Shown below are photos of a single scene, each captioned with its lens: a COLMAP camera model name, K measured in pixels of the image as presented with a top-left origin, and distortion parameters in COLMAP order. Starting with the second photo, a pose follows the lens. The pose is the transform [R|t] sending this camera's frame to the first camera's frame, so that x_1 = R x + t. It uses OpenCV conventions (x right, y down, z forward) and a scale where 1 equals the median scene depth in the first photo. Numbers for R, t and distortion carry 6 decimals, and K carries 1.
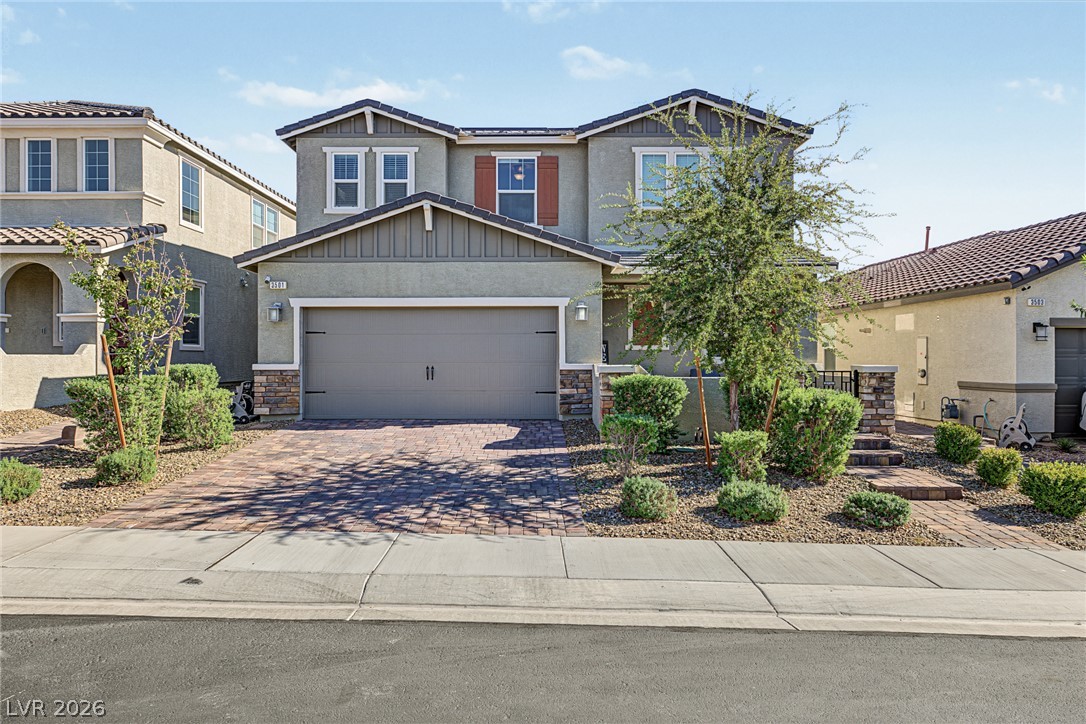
lens RADIAL K [[678.2, 0, 540.1], [0, 678.2, 361.2], [0, 0, 1]] dist [0.021776, 0.002350]
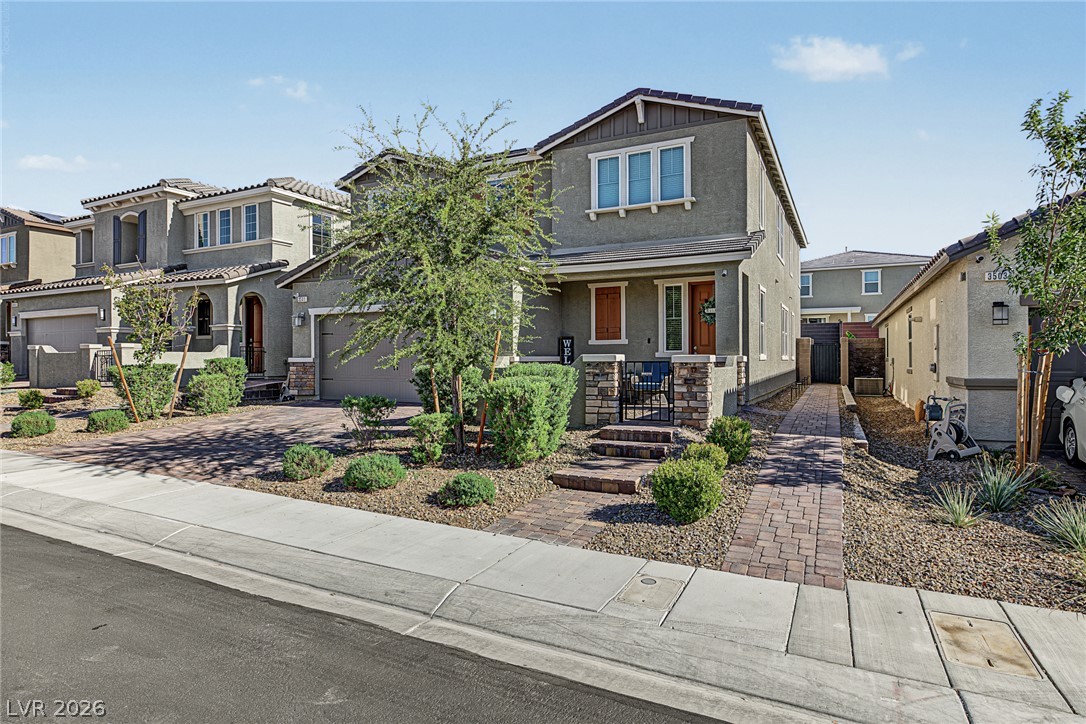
lens RADIAL K [[616.4, 0, 540.1], [0, 616.4, 358.3], [0, 0, 1]] dist [0.023424, 0.000296]
pose [[0.892024, -0.003142, -0.451976, 0.514008], [0.000278, 0.999979, -0.006403, 0.011747], [0.451987, 0.005586, 0.892007, 0.104872]]
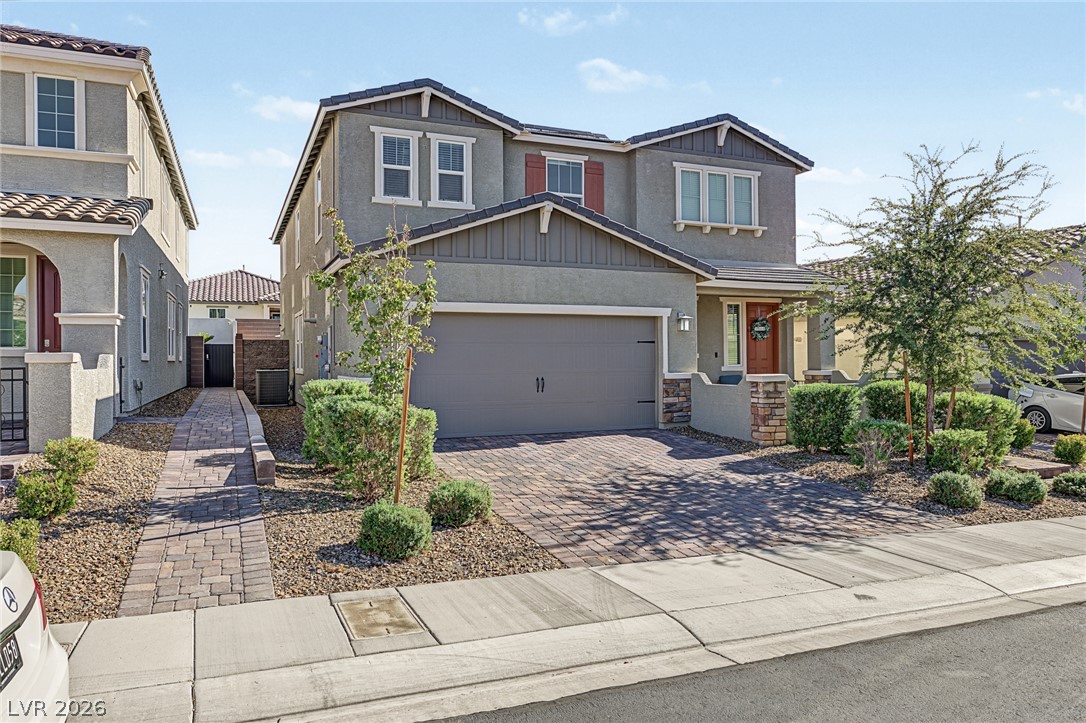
lens RADIAL K [[723.0, 0, 545.5], [0, 723.0, 360.9], [0, 0, 1]] dist [0.018579, 0.000031]
pose [[0.919572, -0.005967, 0.392877, -0.484824], [0.007879, 0.999964, -0.003255, -0.010598], [-0.392843, 0.006089, 0.919585, 0.067536]]
